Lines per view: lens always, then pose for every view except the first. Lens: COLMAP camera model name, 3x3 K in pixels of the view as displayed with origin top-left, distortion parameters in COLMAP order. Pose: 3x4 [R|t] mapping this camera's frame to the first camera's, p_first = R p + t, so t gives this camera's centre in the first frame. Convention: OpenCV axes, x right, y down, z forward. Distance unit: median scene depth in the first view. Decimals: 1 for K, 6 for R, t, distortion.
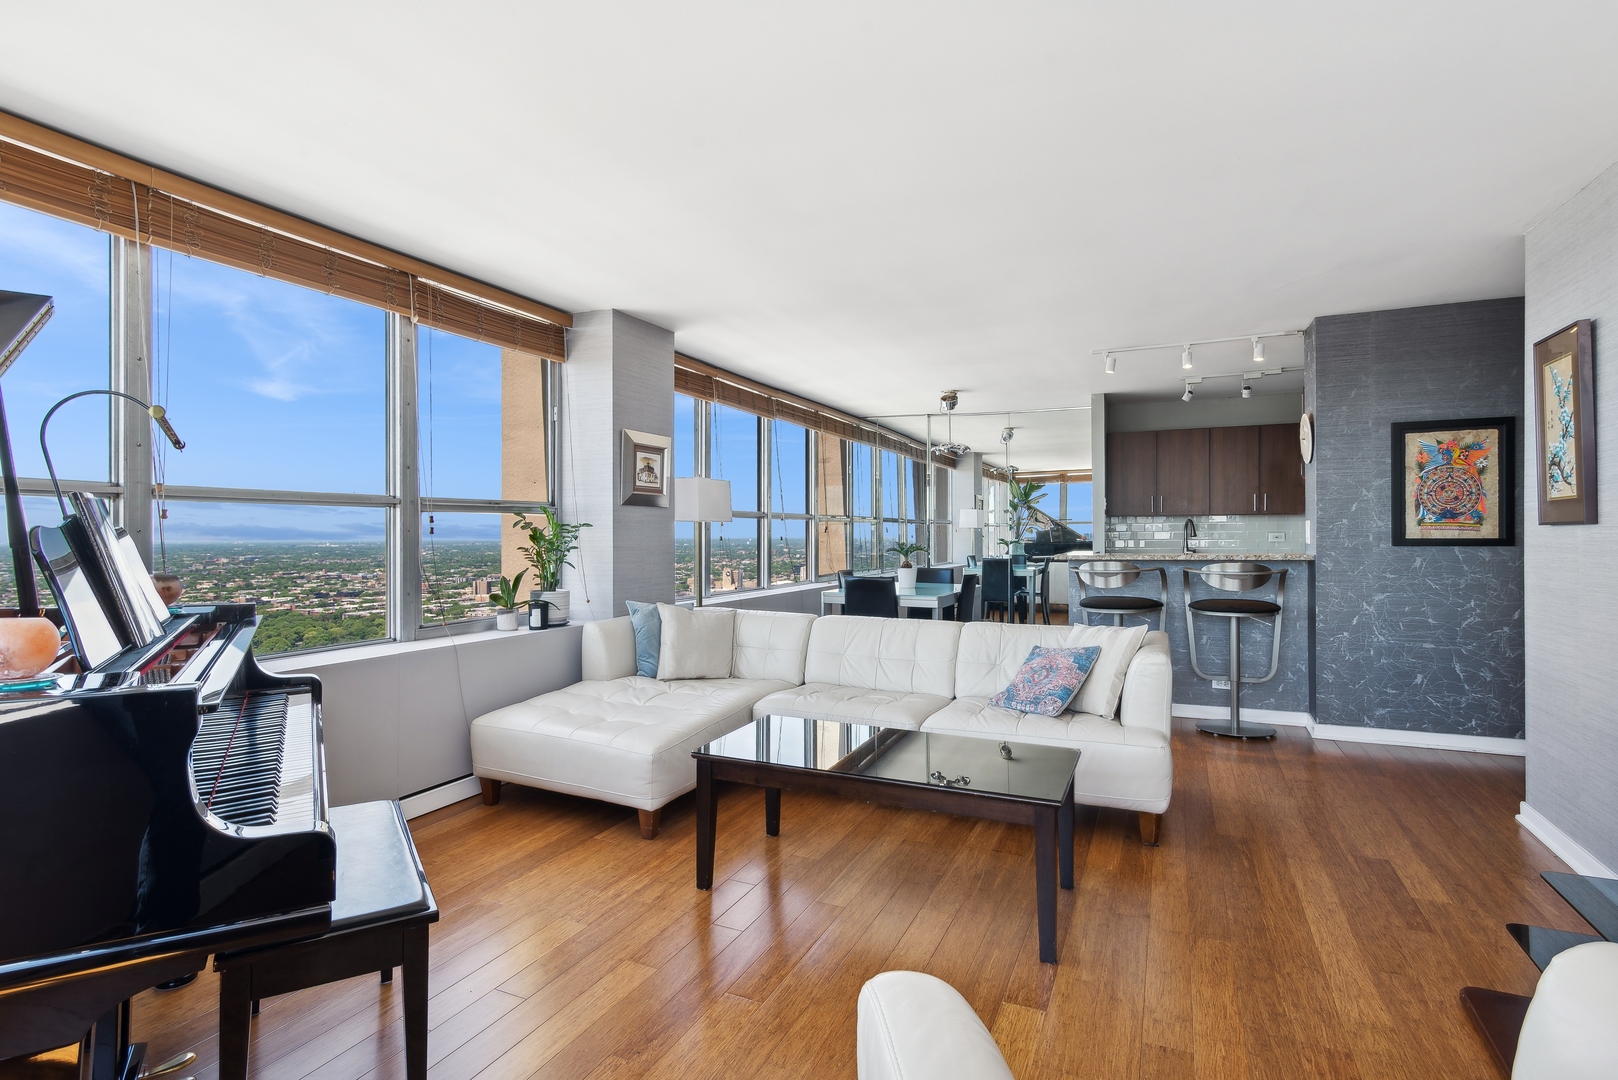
lens RADIAL K [[832.3, 0, 798.4], [0, 832.3, 538.4], [0, 0, 1]] dist [0.006202, -0.000508]
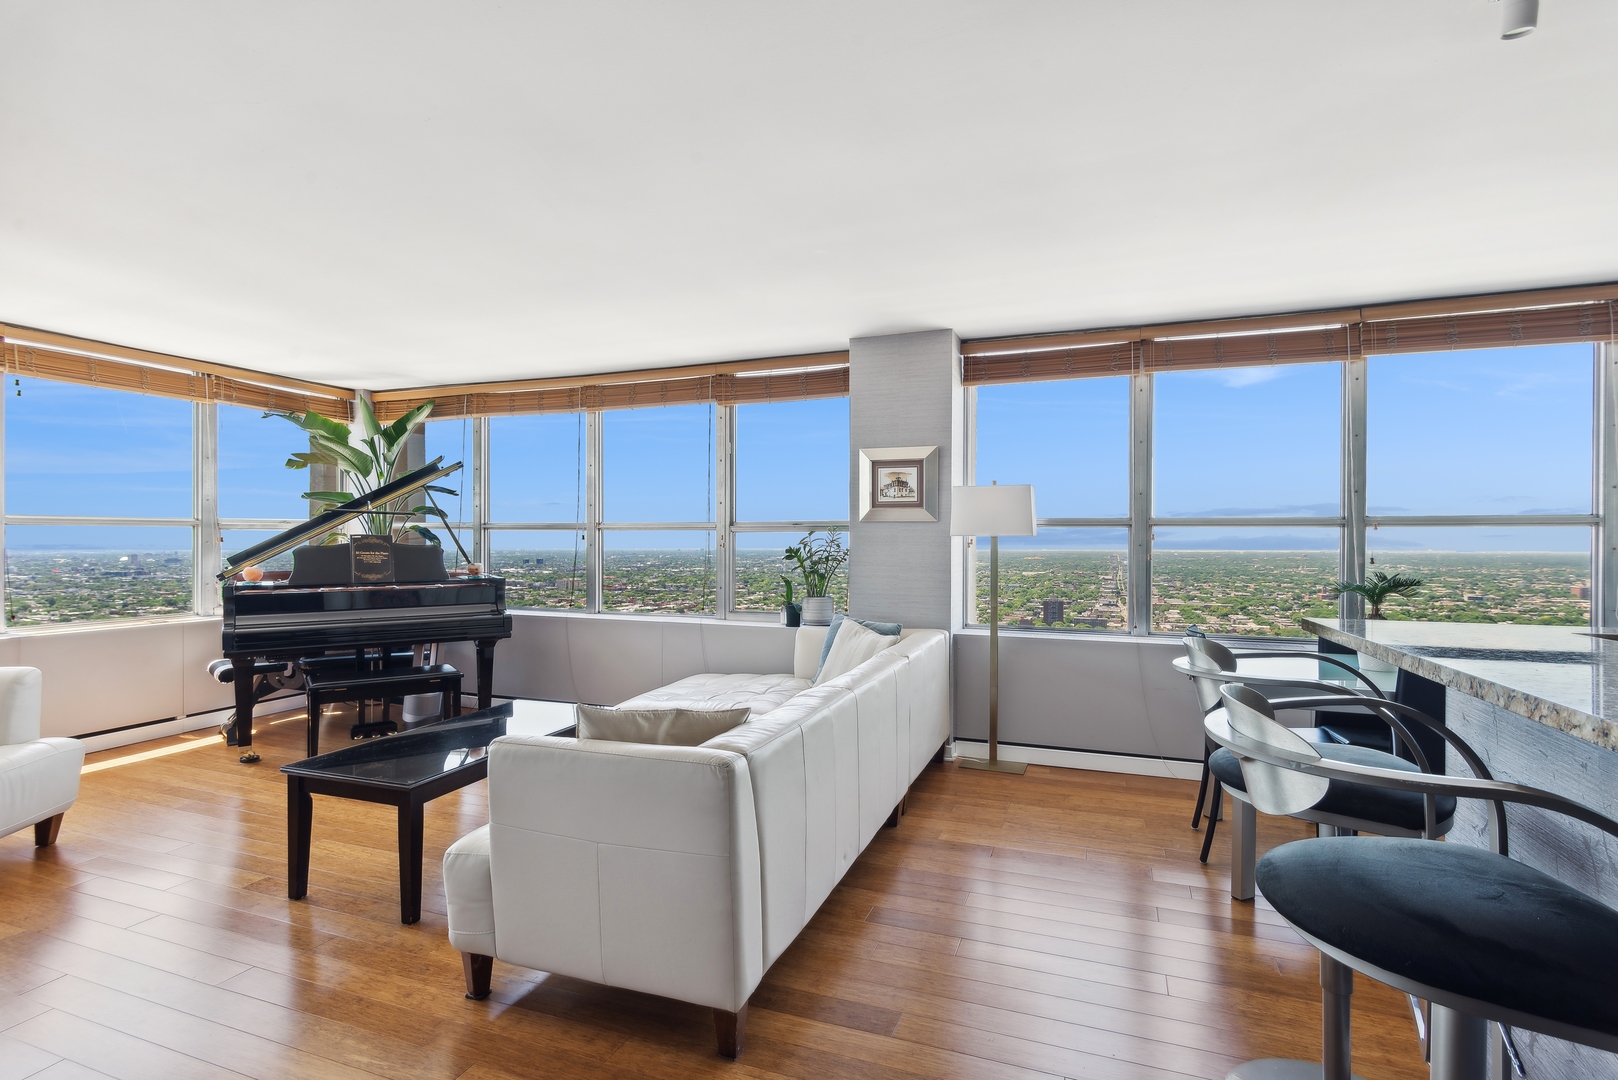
lens RADIAL K [[799.5, 0, 810.3], [0, 799.5, 549.6], [0, 0, 1]] dist [0.006680, 0.000400]
pose [[0.061315, 0.001444, -0.998117, 0.253430], [-0.011529, 0.999933, 0.000738, -0.001428], [0.998052, 0.011462, 0.061328, 0.278245]]
